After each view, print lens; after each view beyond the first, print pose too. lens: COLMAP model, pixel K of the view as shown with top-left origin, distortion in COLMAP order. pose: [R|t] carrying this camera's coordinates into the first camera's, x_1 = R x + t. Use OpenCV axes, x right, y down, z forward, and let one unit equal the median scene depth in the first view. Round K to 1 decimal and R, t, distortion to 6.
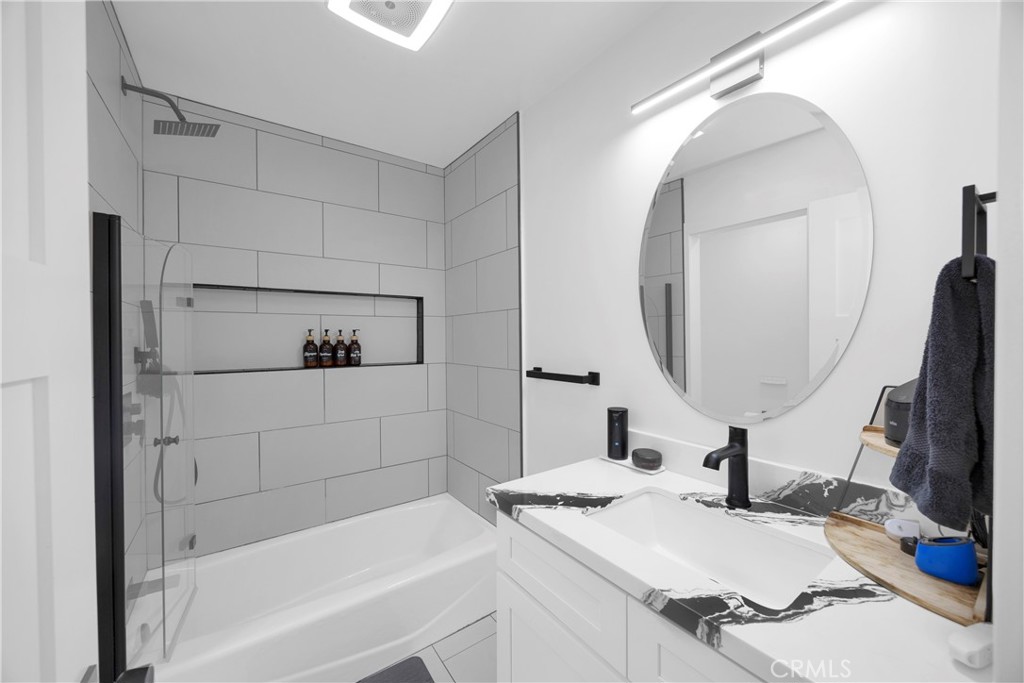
lens RADIAL K [[388.0, 0, 510.2], [0, 388.0, 340.4], [0, 0, 1]] dist [-0.000078, 0.000179]
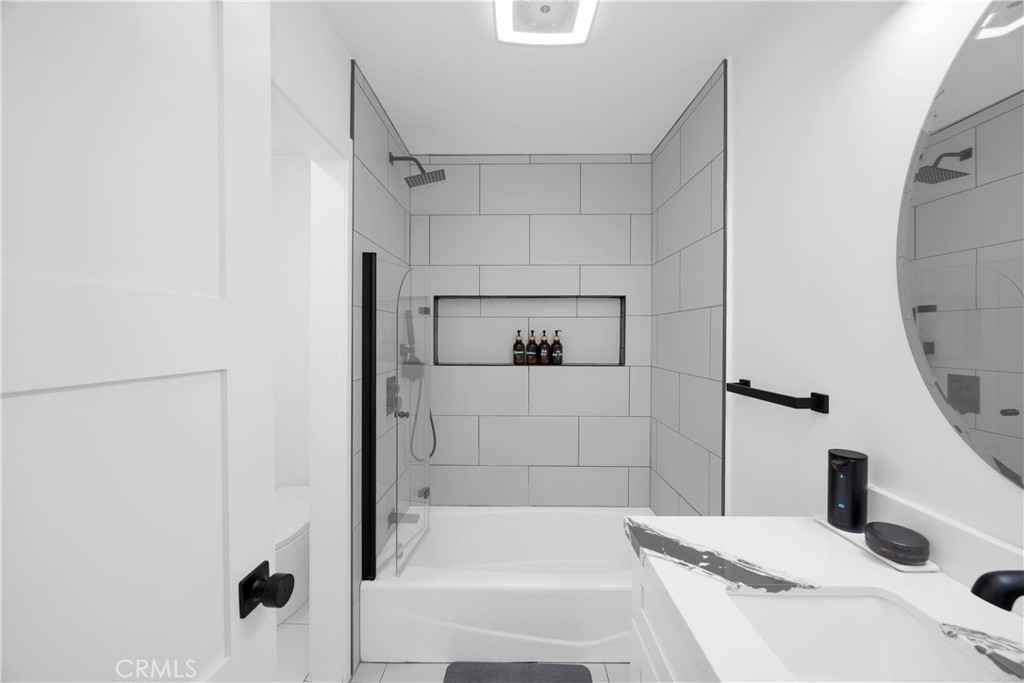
lens RADIAL K [[388.0, 0, 510.2], [0, 388.0, 340.4], [0, 0, 1]] dist [-0.000078, 0.000179]
pose [[0.805273, 0.015975, -0.592689, 0.162364], [-0.012100, 0.999872, 0.010510, -0.013408], [0.592781, -0.001292, 0.805363, 0.099779]]
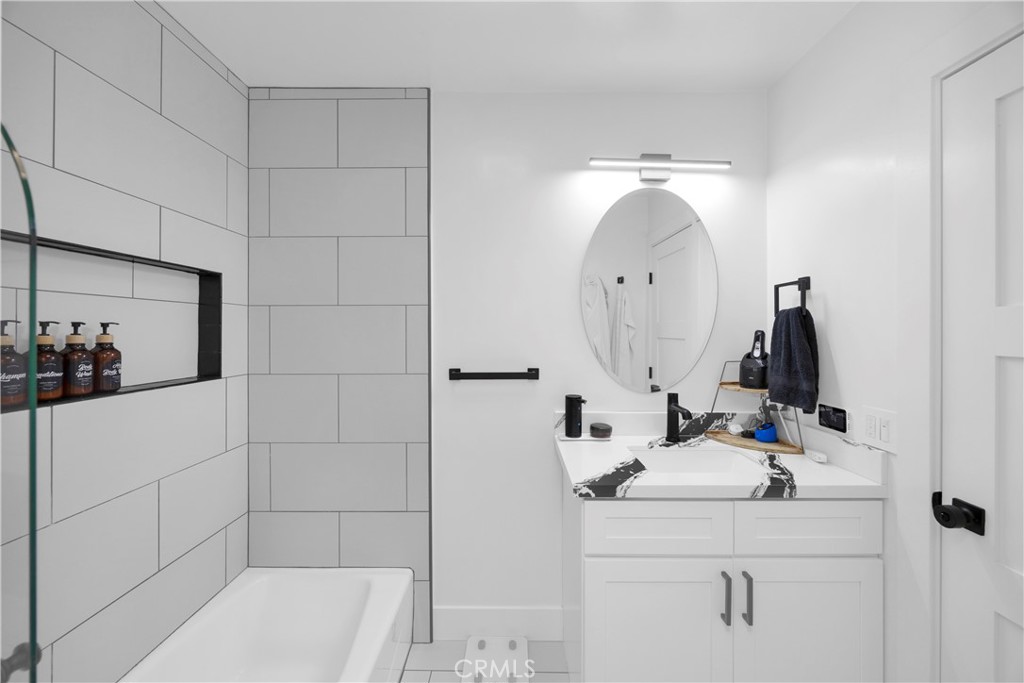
lens RADIAL K [[393.3, 0, 512.4], [0, 393.3, 329.9], [0, 0, 1]] dist [-0.001308, -0.000016]
pose [[0.582133, 0.009413, 0.813039, -0.678236], [0.002913, 0.999902, -0.013661, -0.012646], [-0.813089, 0.010321, 0.582048, 0.347059]]
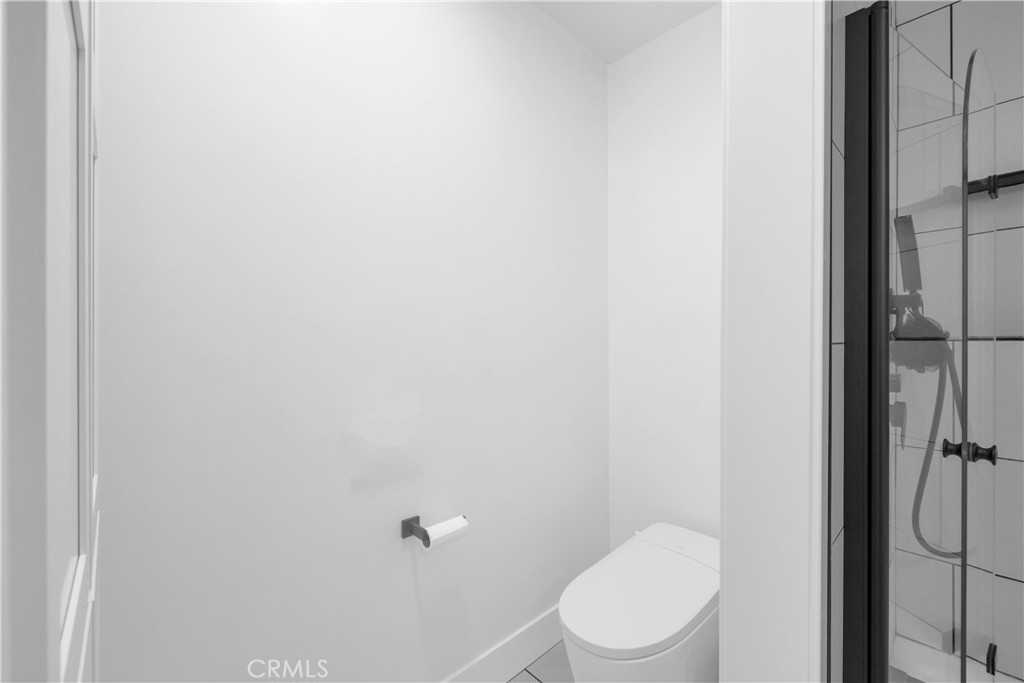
lens RADIAL K [[415.4, 0, 512.0], [0, 415.4, 341.5], [0, 0, 1]] dist [0.000009, 0.000031]
pose [[0.125237, 0.017156, -0.991978, -0.332910], [0.000006, 0.999850, 0.017293, 0.084953], [0.992127, -0.002172, 0.125218, 0.276210]]
